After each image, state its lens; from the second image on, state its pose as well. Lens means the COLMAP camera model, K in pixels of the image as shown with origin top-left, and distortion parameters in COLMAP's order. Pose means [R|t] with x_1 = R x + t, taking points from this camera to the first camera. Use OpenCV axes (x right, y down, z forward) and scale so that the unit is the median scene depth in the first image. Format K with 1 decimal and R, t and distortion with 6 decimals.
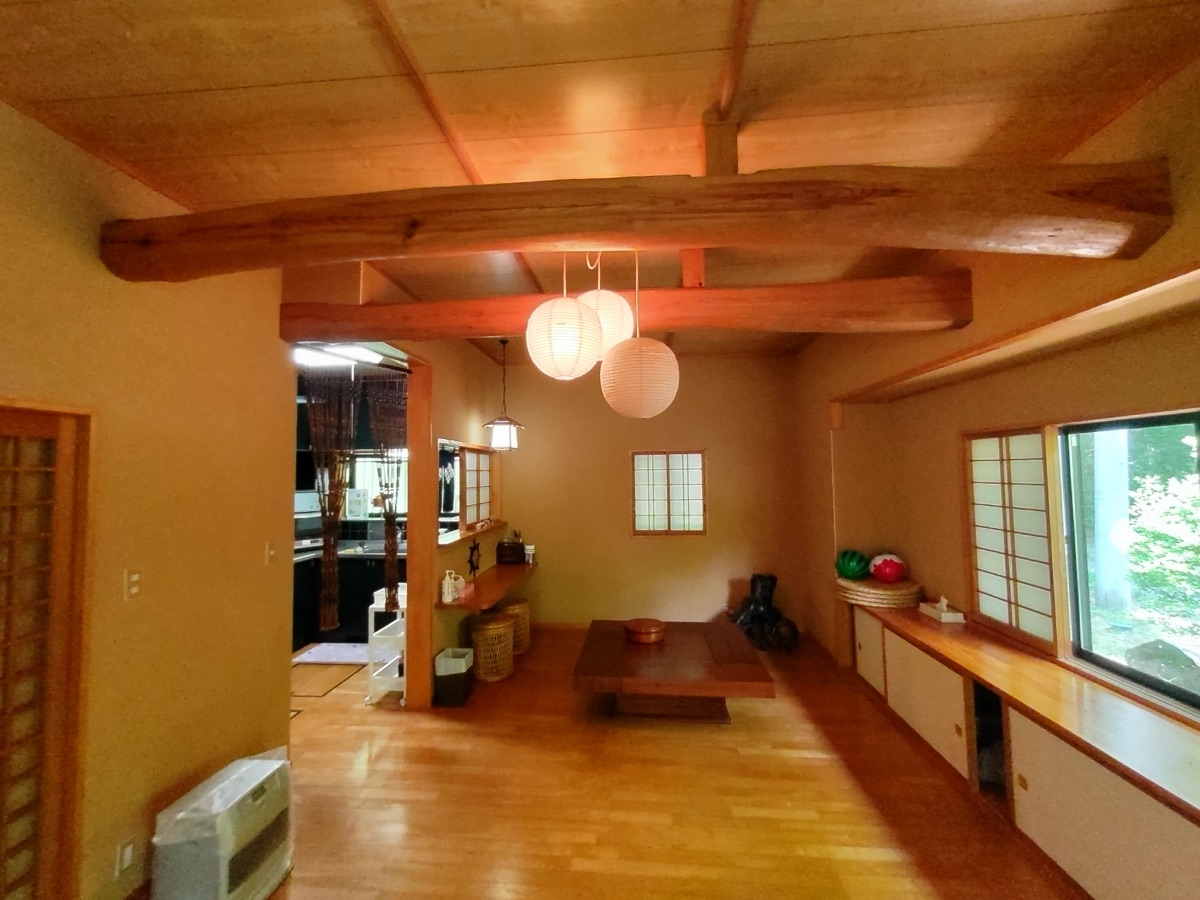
lens RADIAL K [[519.4, 0, 600.0], [0, 519.4, 450.0], [0, 0, 1]] dist [0.012868, -0.000226]
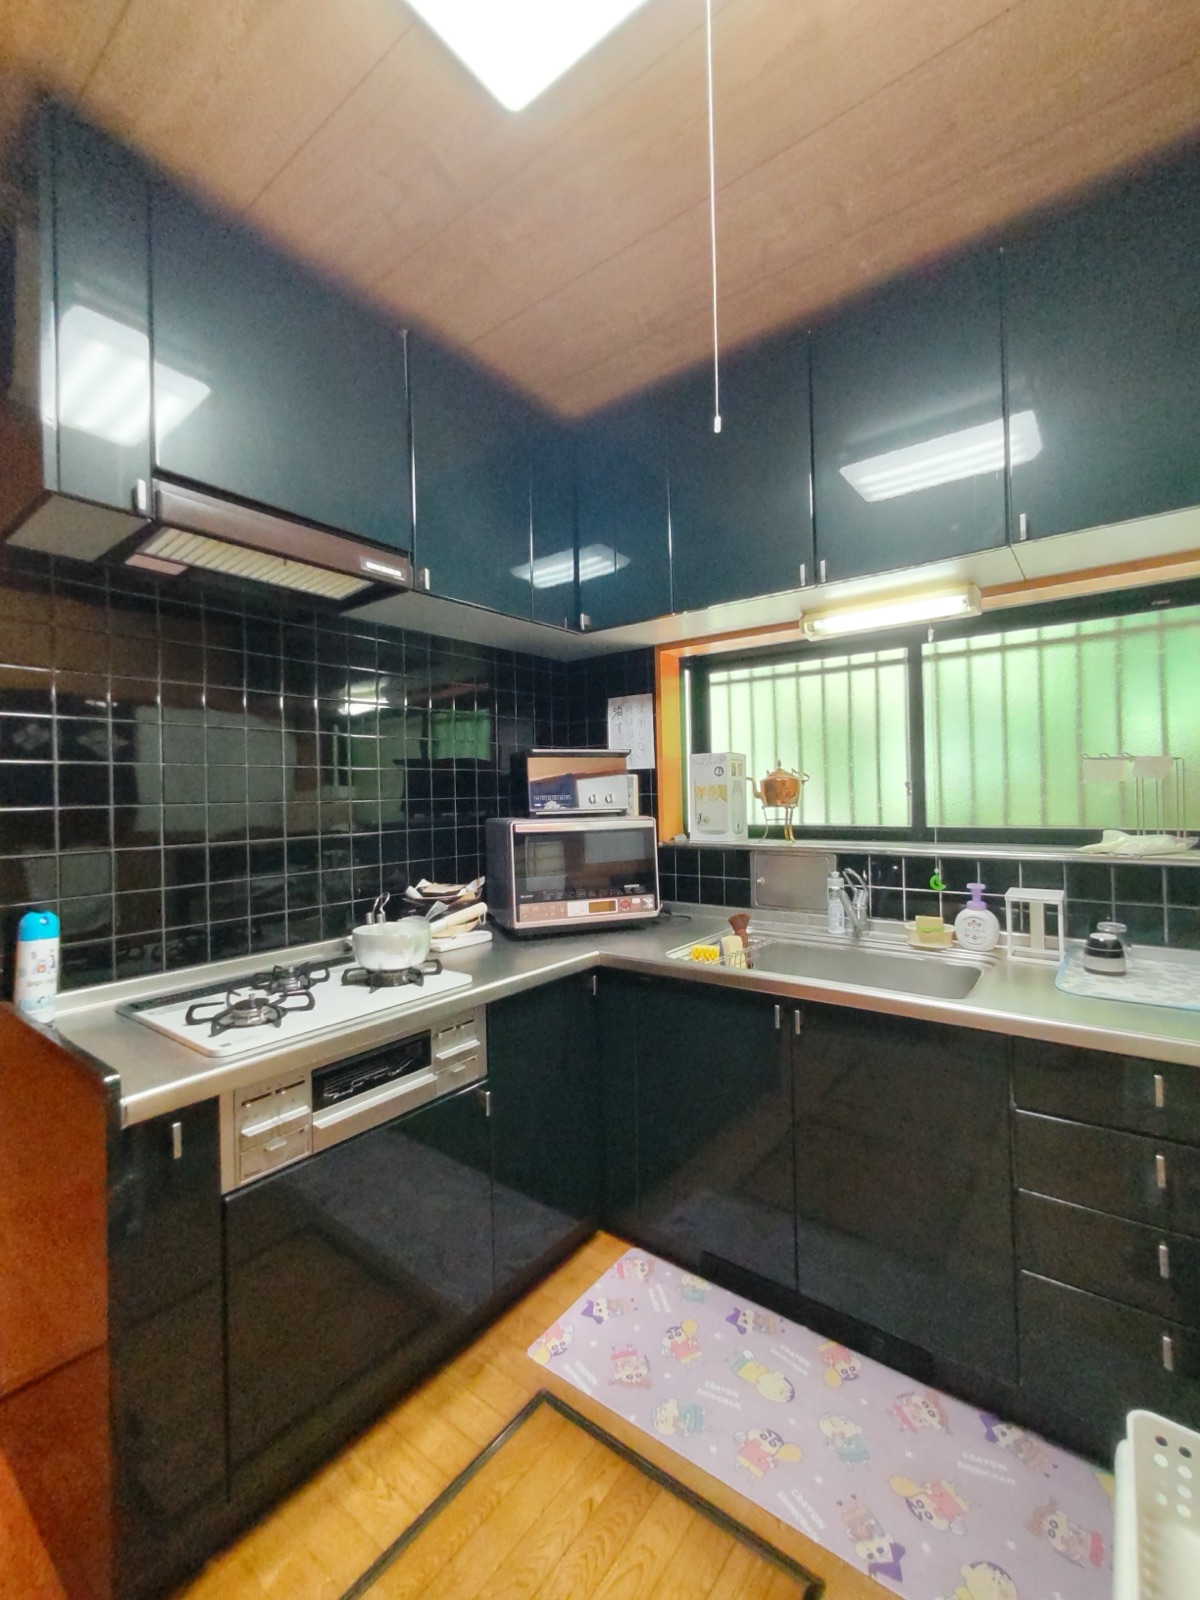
lens RADIAL K [[692.5, 0, 600.0], [0, 692.5, 800.0], [0, 0, 1]] dist [0.012868, -0.000226]
pose [[0.835950, -0.010217, -0.548710, -0.293850], [0.041997, 0.998086, 0.045398, 0.084988], [0.547196, -0.060995, 0.834779, 0.605192]]
